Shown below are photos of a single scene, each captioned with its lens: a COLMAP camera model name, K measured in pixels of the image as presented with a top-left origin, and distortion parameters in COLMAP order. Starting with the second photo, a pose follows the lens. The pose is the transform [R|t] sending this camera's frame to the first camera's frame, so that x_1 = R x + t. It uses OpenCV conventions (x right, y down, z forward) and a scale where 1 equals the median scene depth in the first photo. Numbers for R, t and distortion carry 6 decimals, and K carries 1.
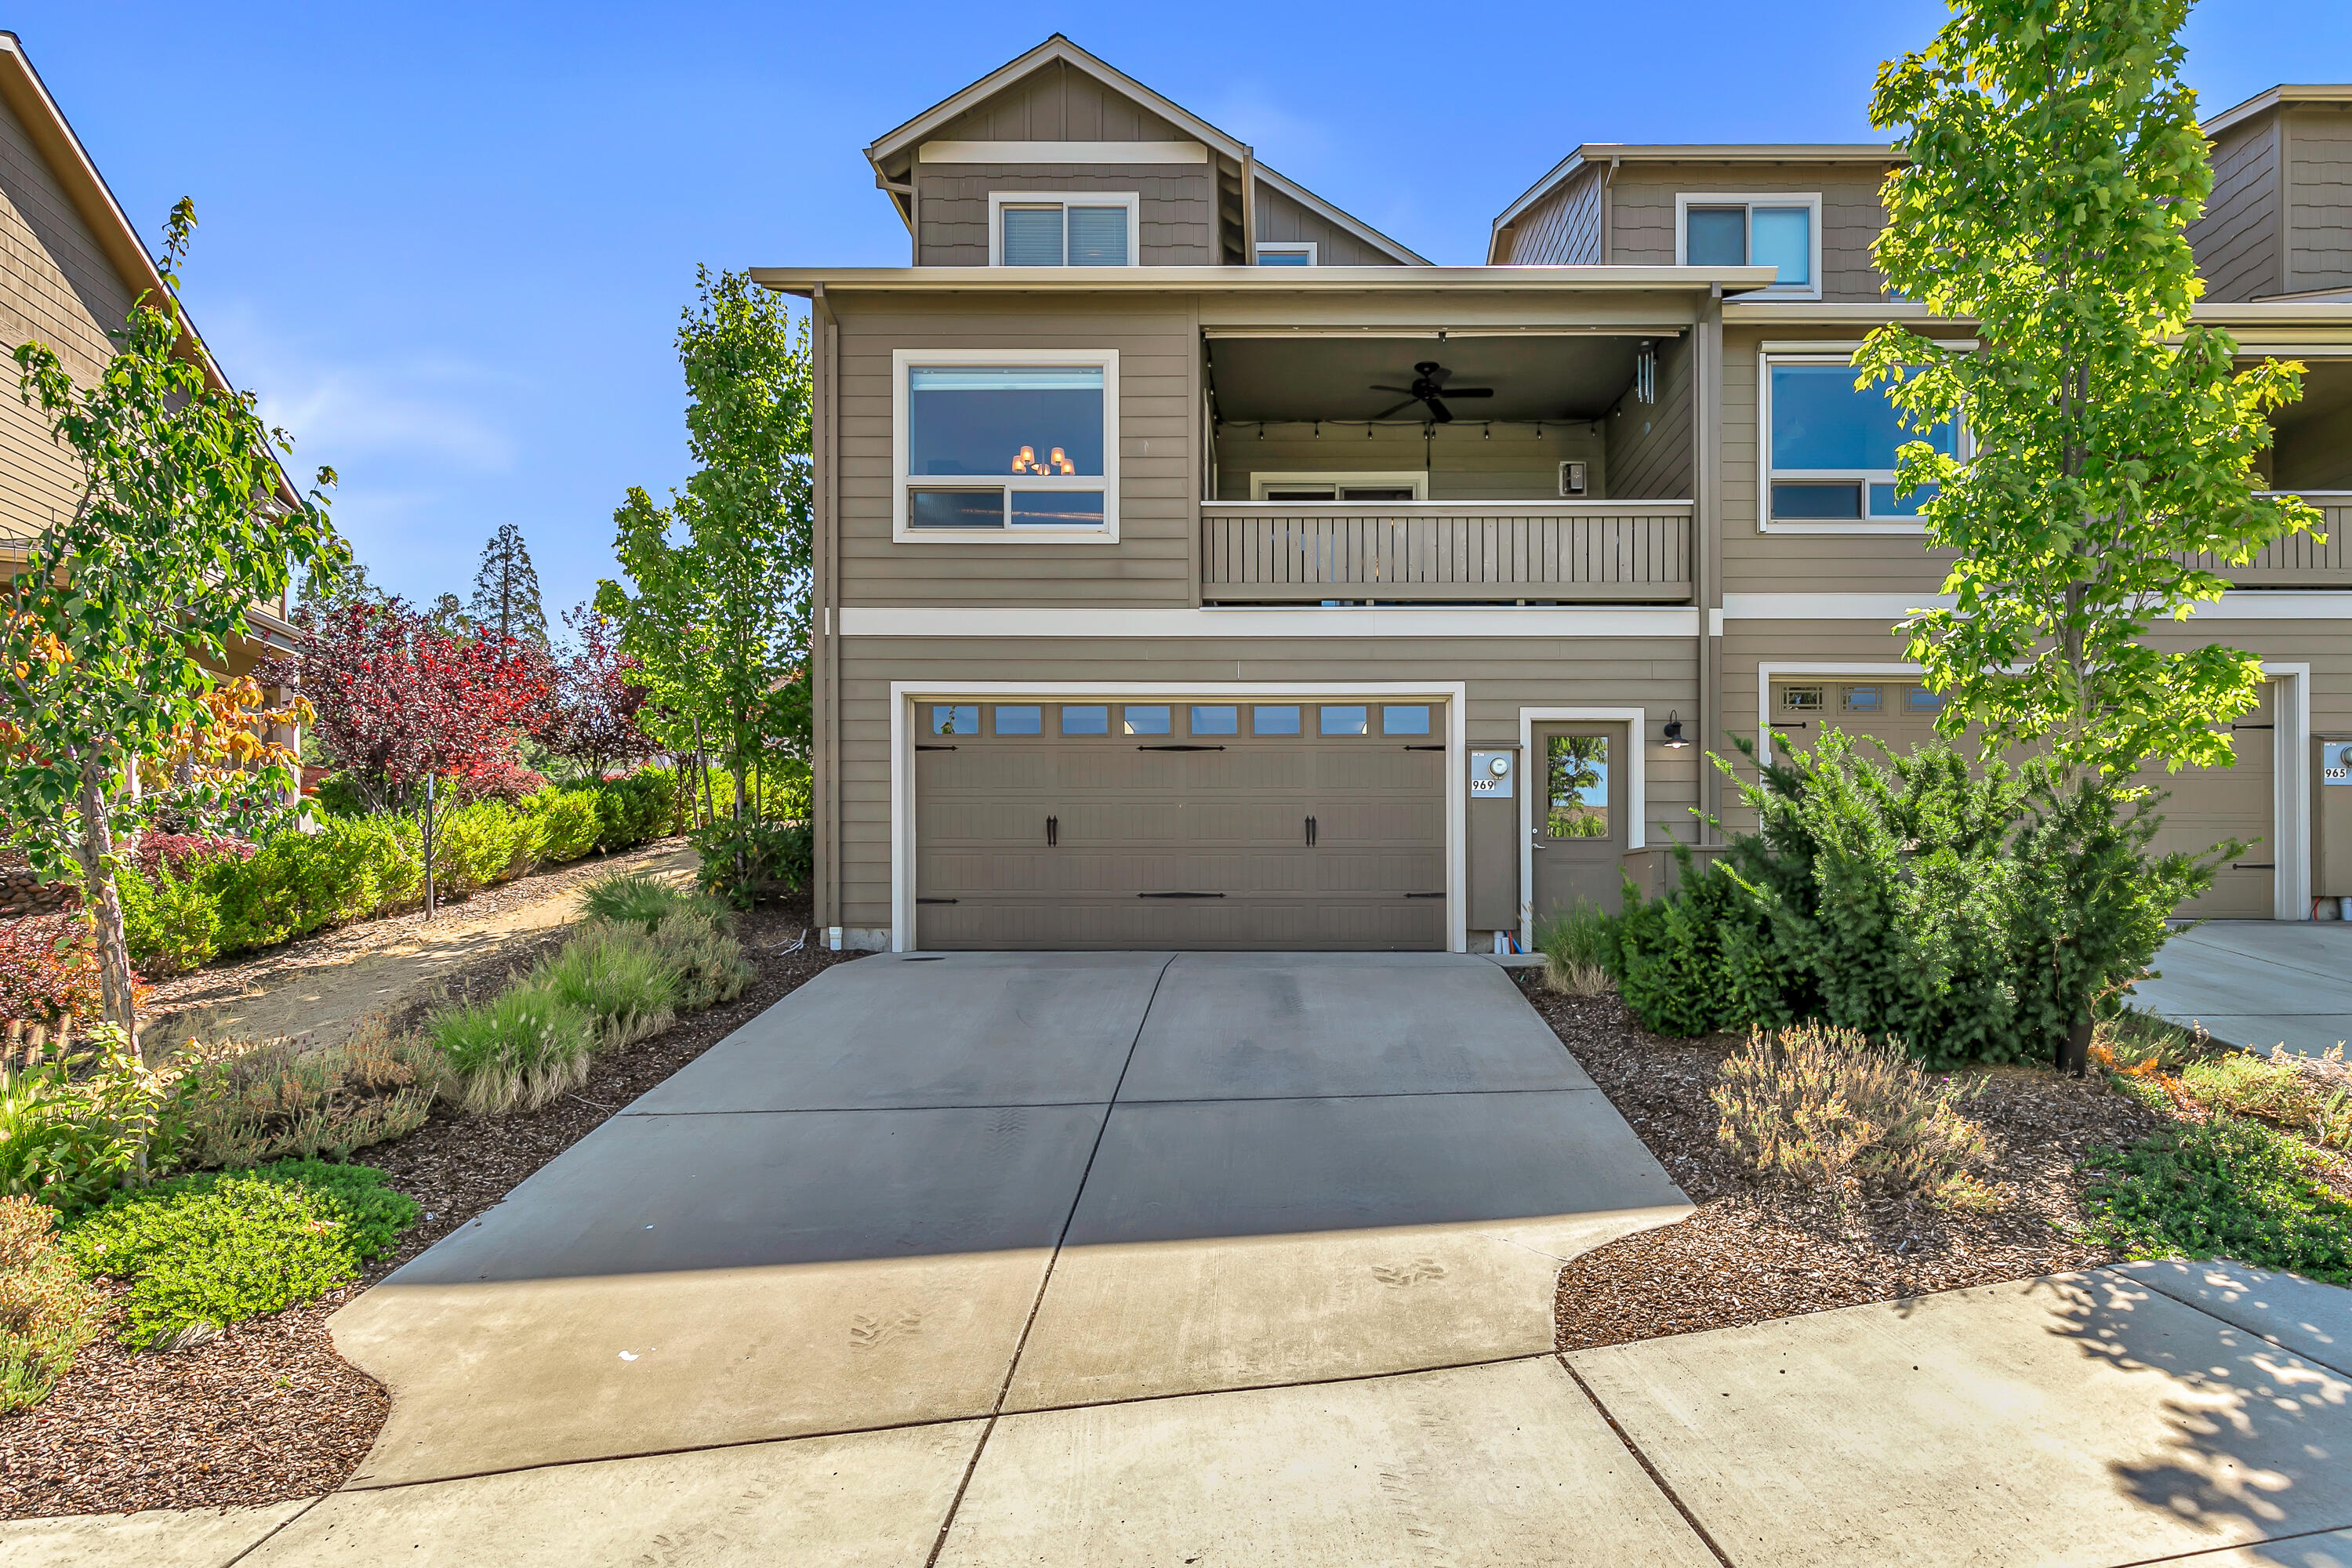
lens RADIAL K [[1176.9, 0, 1176.5], [0, 1176.9, 821.4], [0, 0, 1]] dist [0.009609, -0.000547]
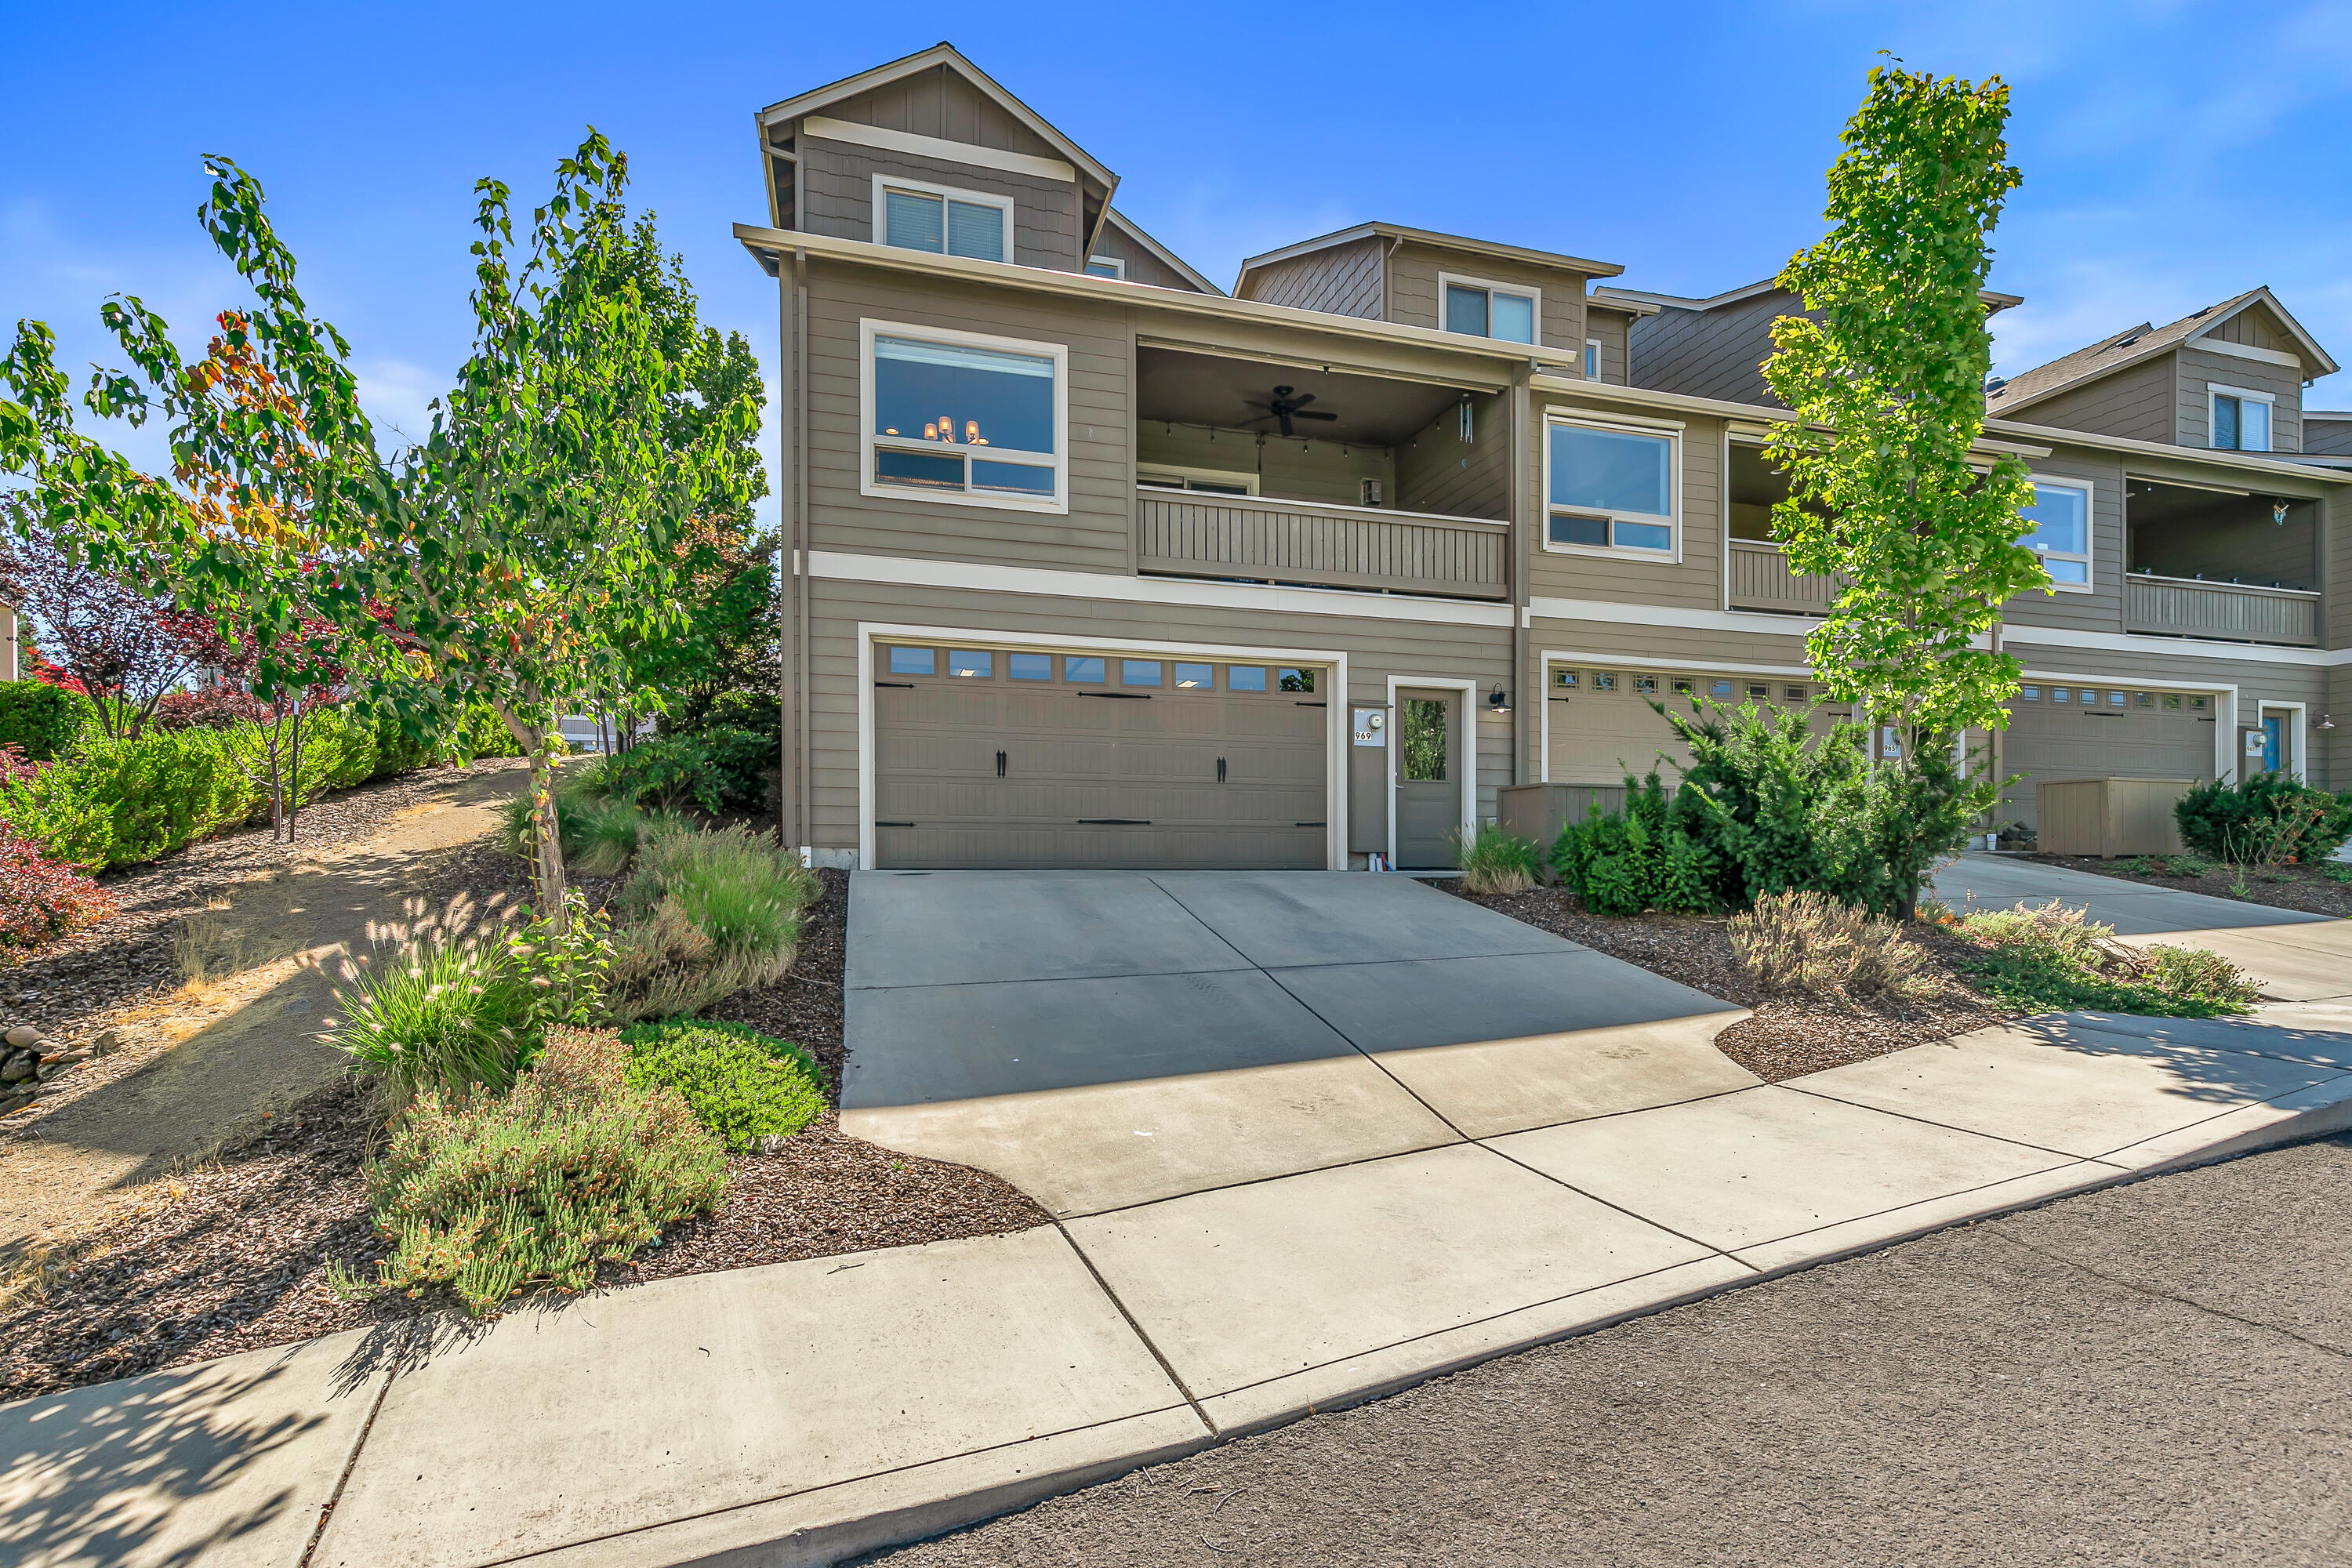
lens RADIAL K [[1078.0, 0, 1187.3], [0, 1078.0, 769.8], [0, 0, 1]] dist [0.009637, -0.000177]
pose [[0.962051, 0.026660, 0.271564, -0.212407], [-0.025367, 0.999644, -0.008273, 0.018014], [-0.271688, 0.001070, 0.962385, -0.042225]]
